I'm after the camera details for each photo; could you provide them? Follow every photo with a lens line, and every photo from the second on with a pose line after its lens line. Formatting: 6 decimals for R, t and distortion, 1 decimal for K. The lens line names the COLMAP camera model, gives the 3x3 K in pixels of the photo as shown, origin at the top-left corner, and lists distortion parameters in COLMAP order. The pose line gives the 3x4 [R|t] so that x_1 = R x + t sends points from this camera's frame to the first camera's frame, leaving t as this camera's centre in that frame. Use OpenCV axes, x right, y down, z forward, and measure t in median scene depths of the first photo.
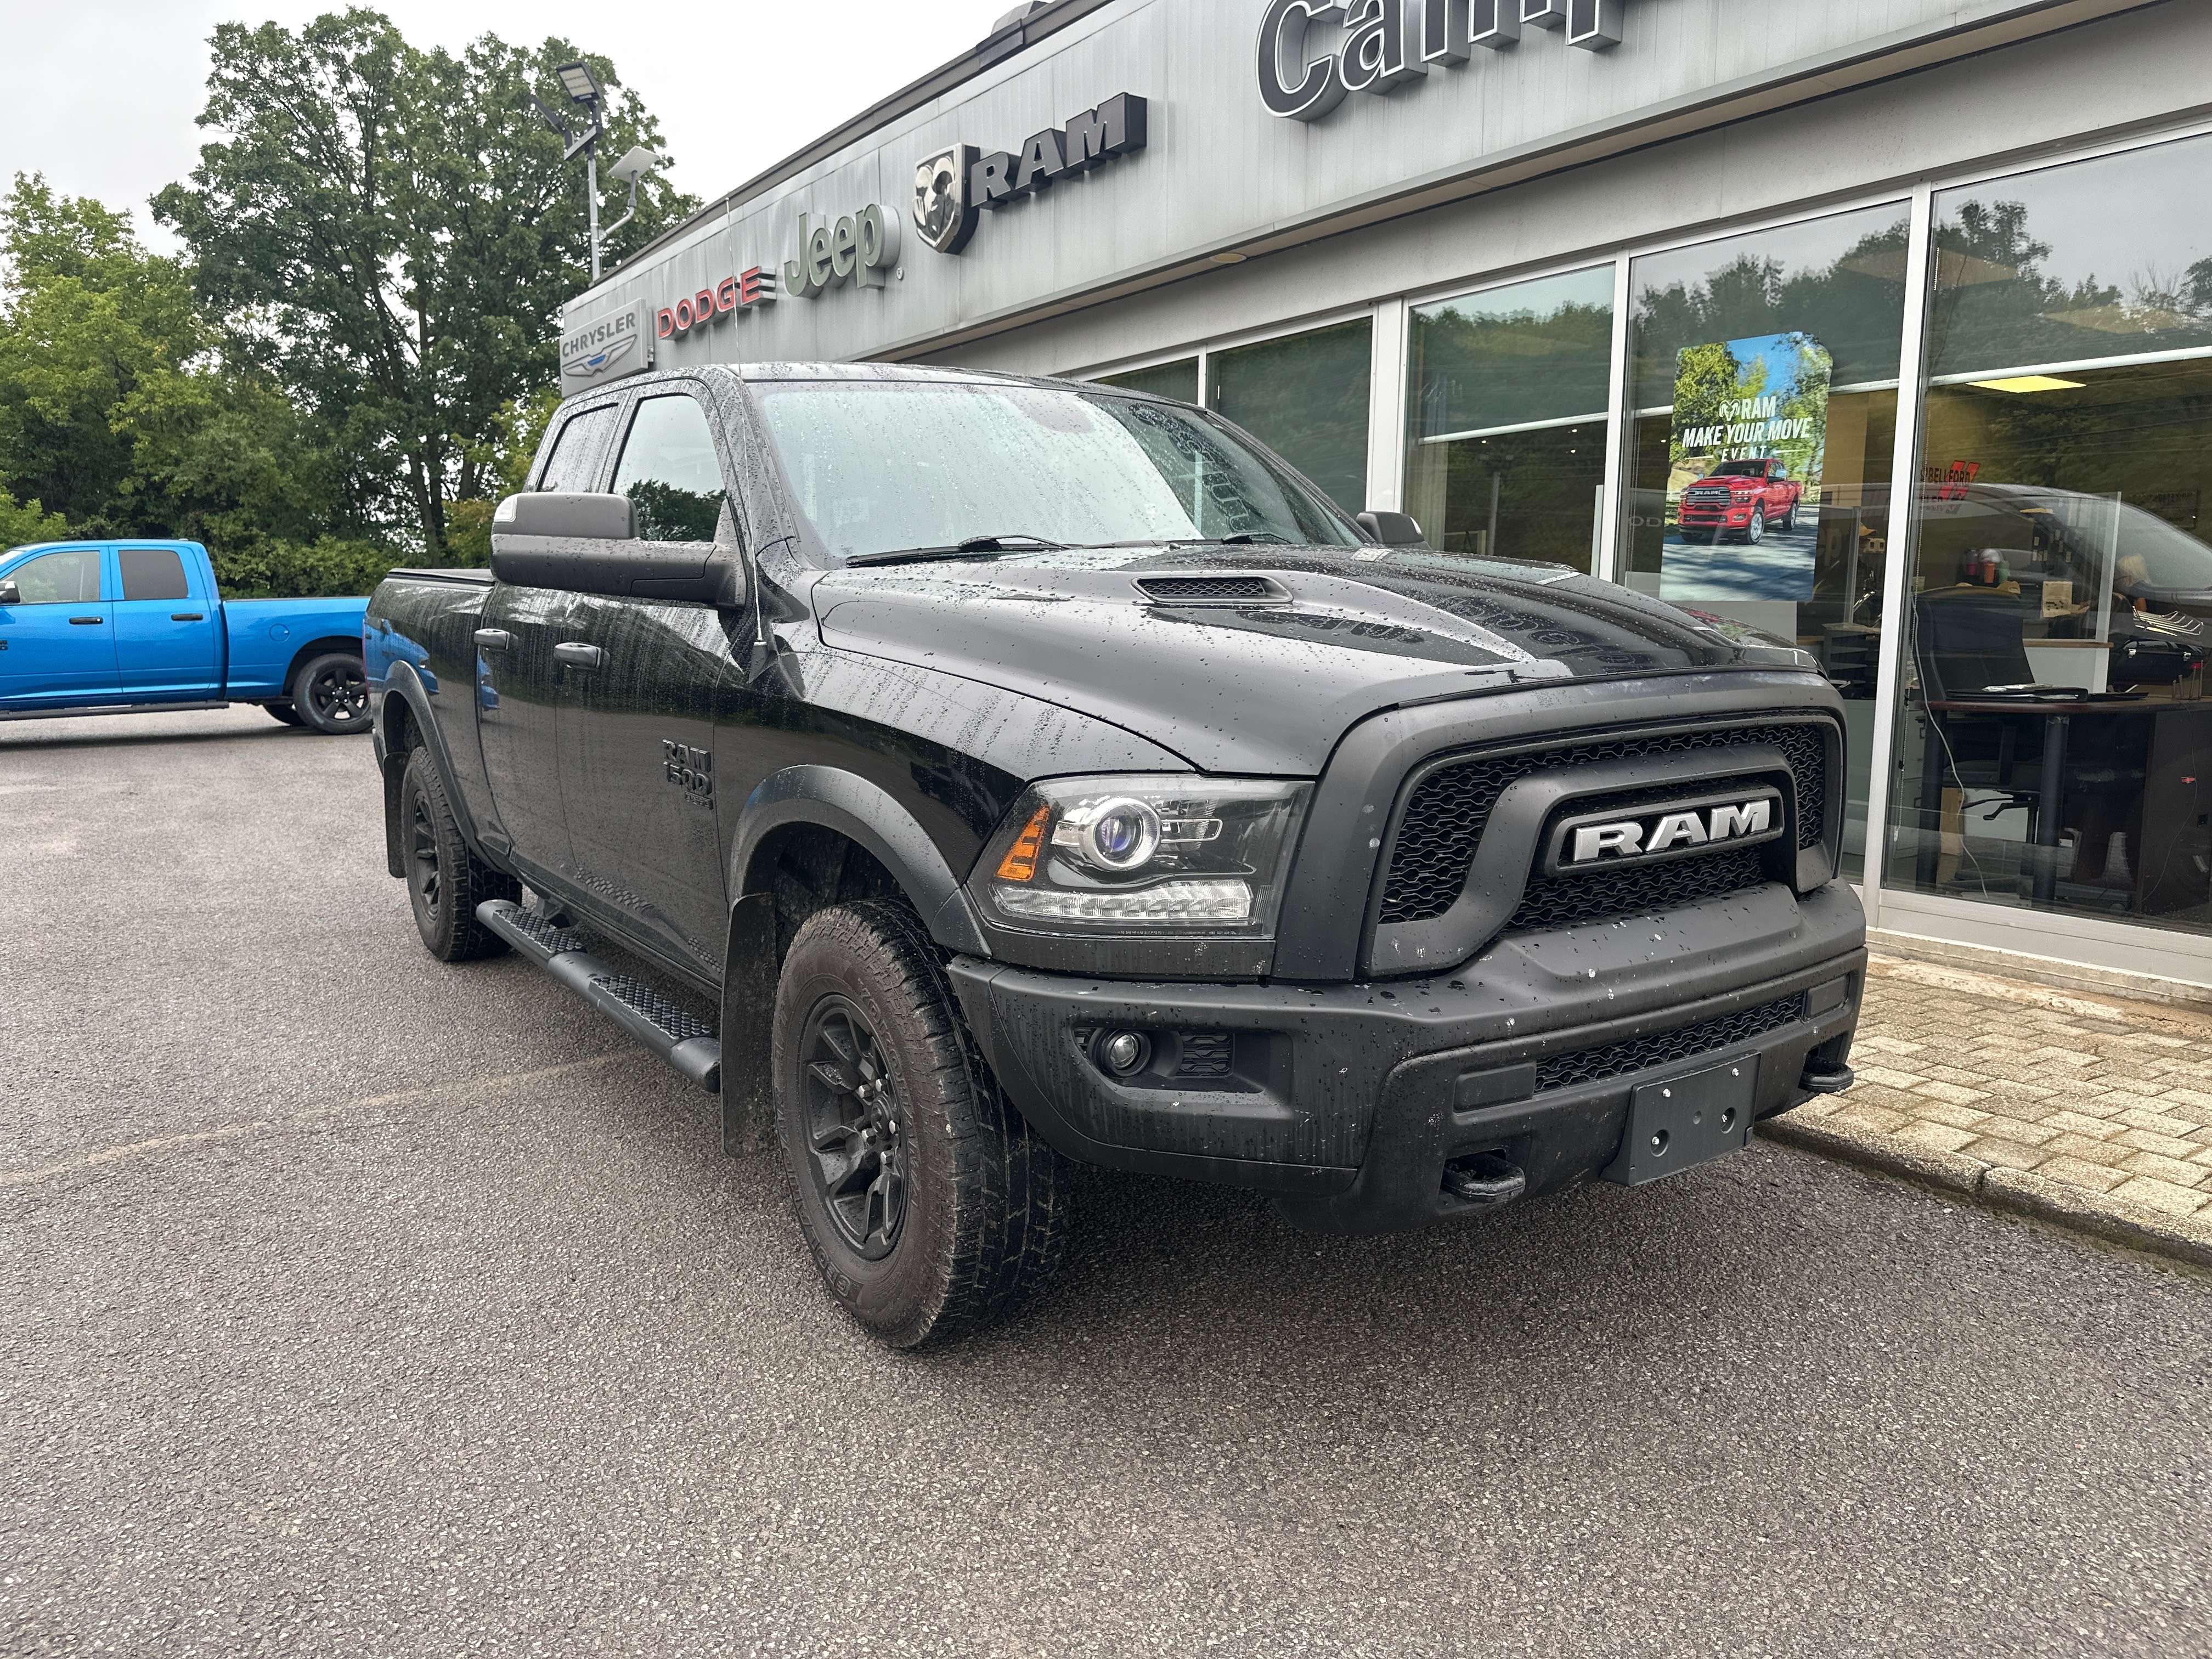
lens RADIAL K [[1543.6, 0, 1099.0], [0, 1543.6, 839.0], [0, 0, 1]] dist [0.022322, -0.030625]
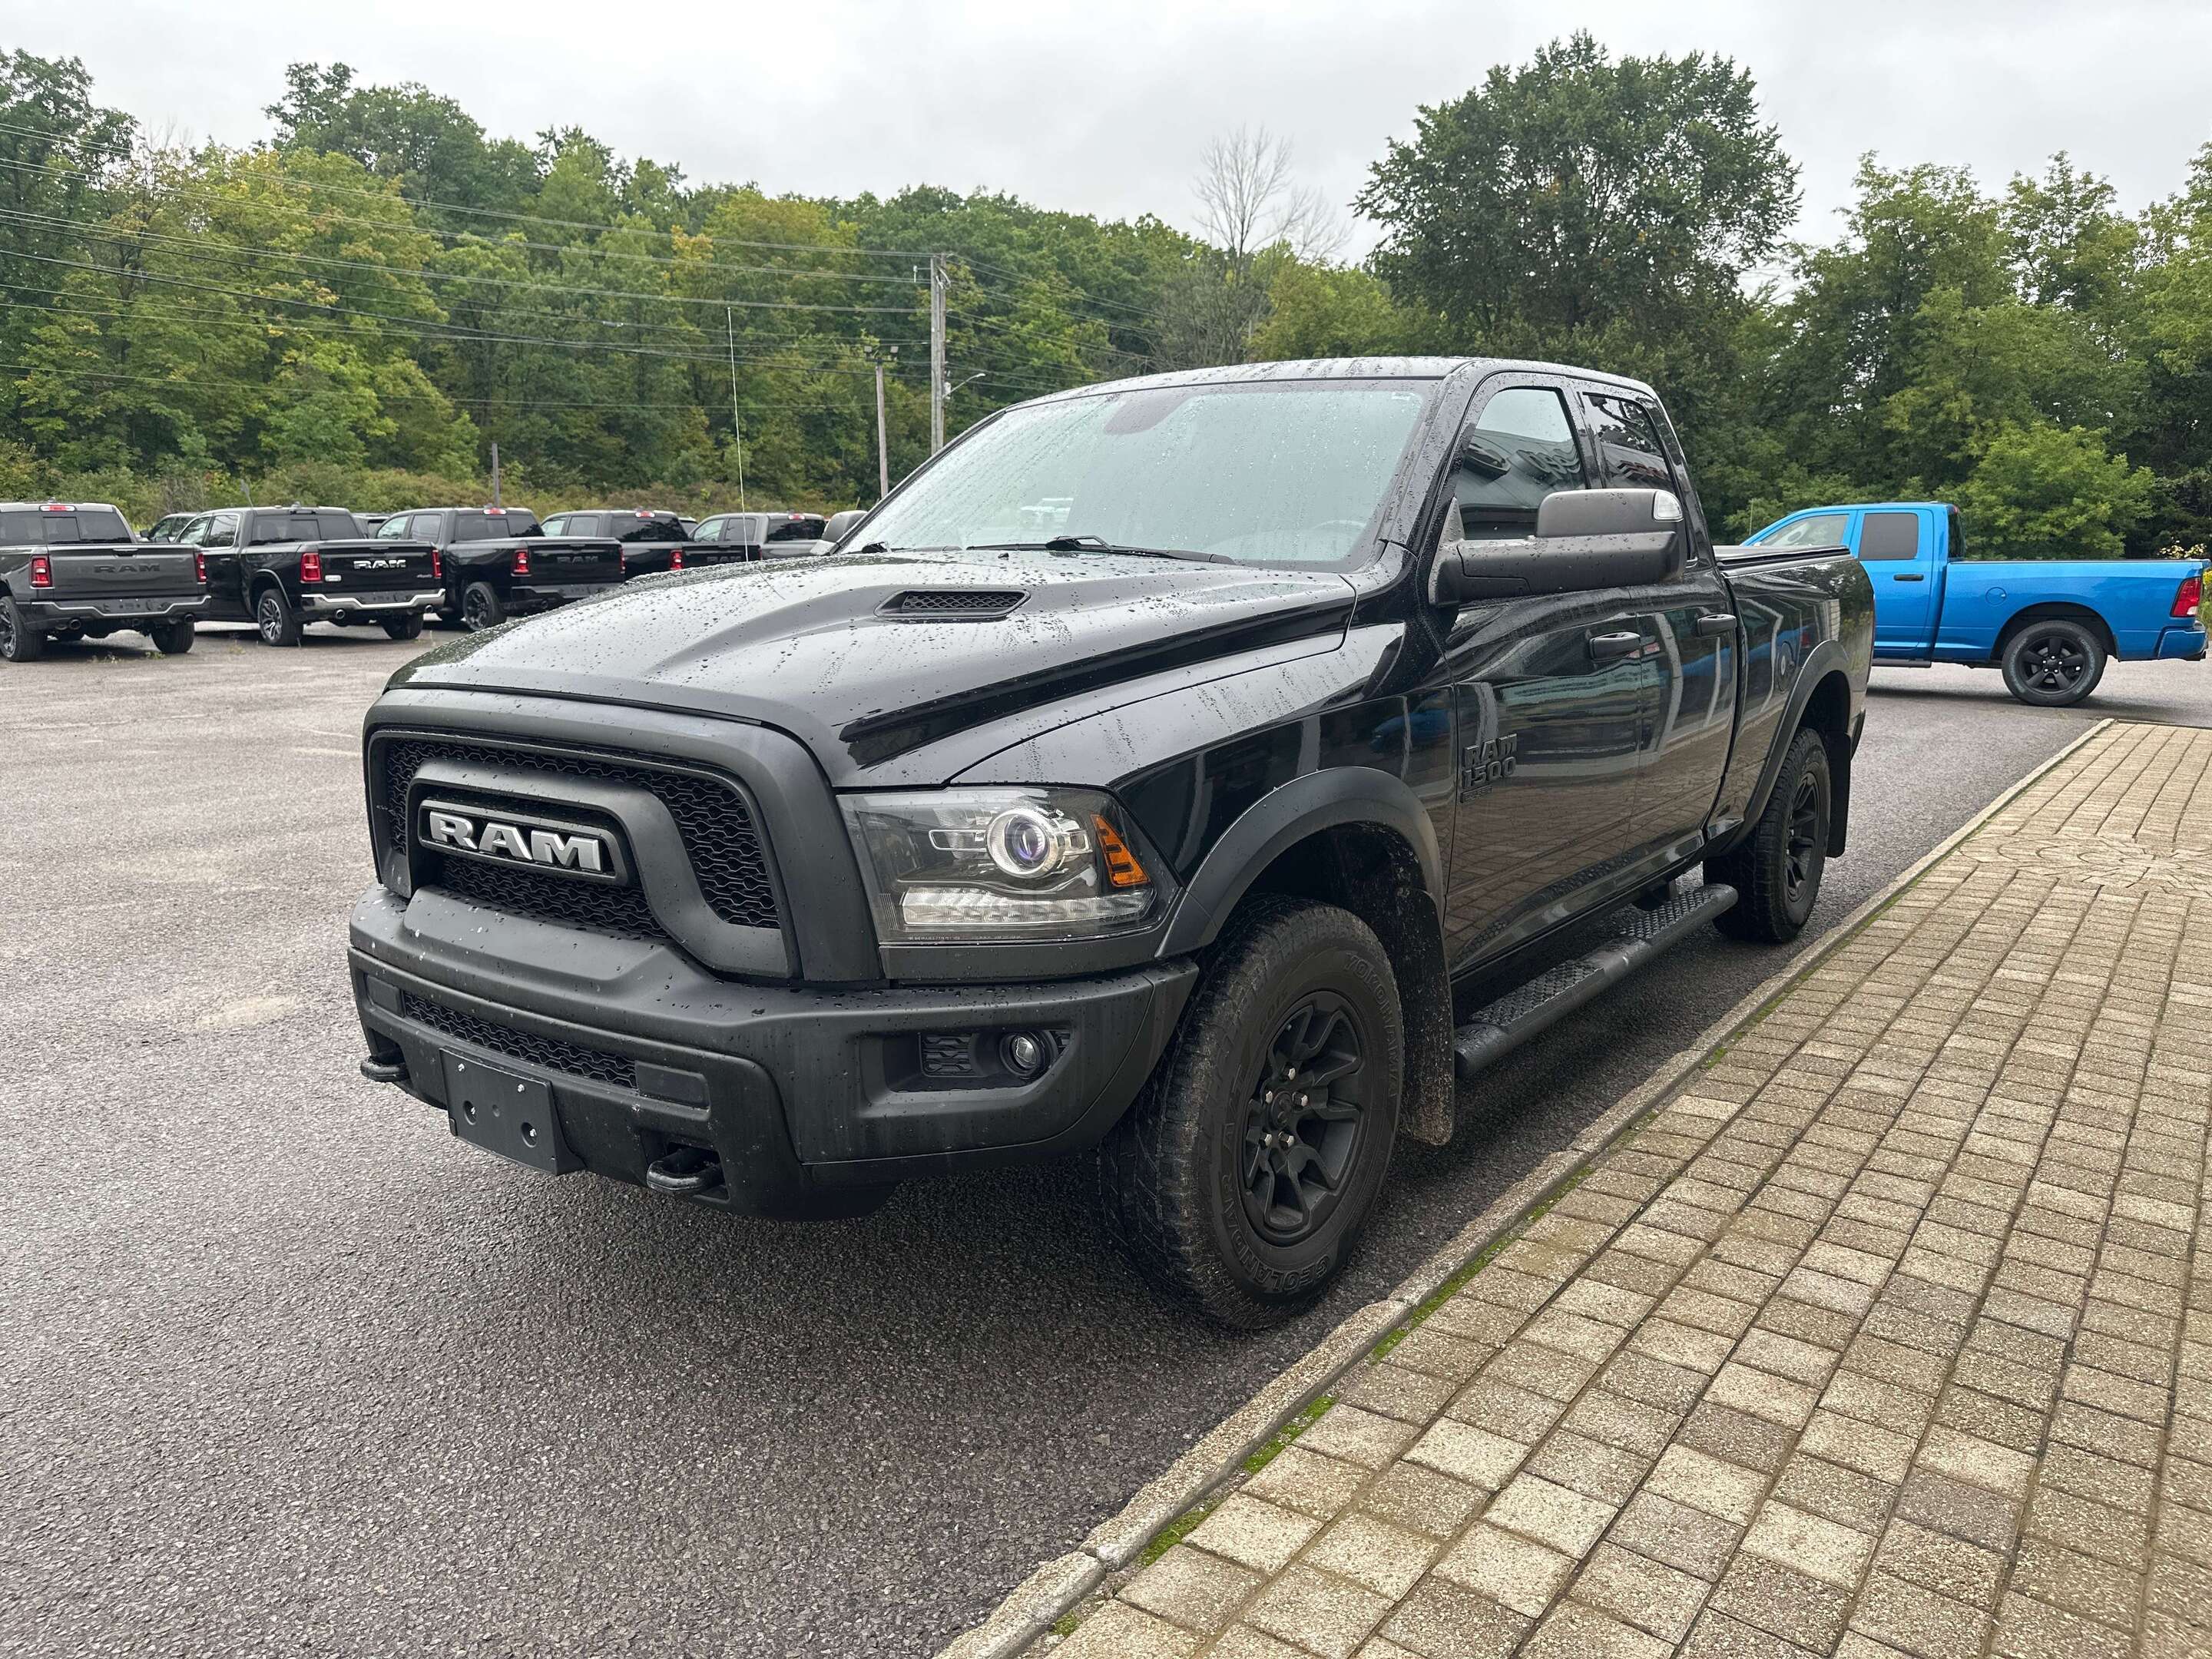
lens RADIAL K [[1543.6, 0, 1108.7], [0, 1543.6, 831.0], [0, 0, 1]] dist [0.022322, -0.030625]
pose [[0.323472, 0.180152, -0.928930, 0.682213], [-0.155683, 0.978463, 0.135546, -0.100508], [0.933343, 0.100773, 0.344552, 0.464964]]
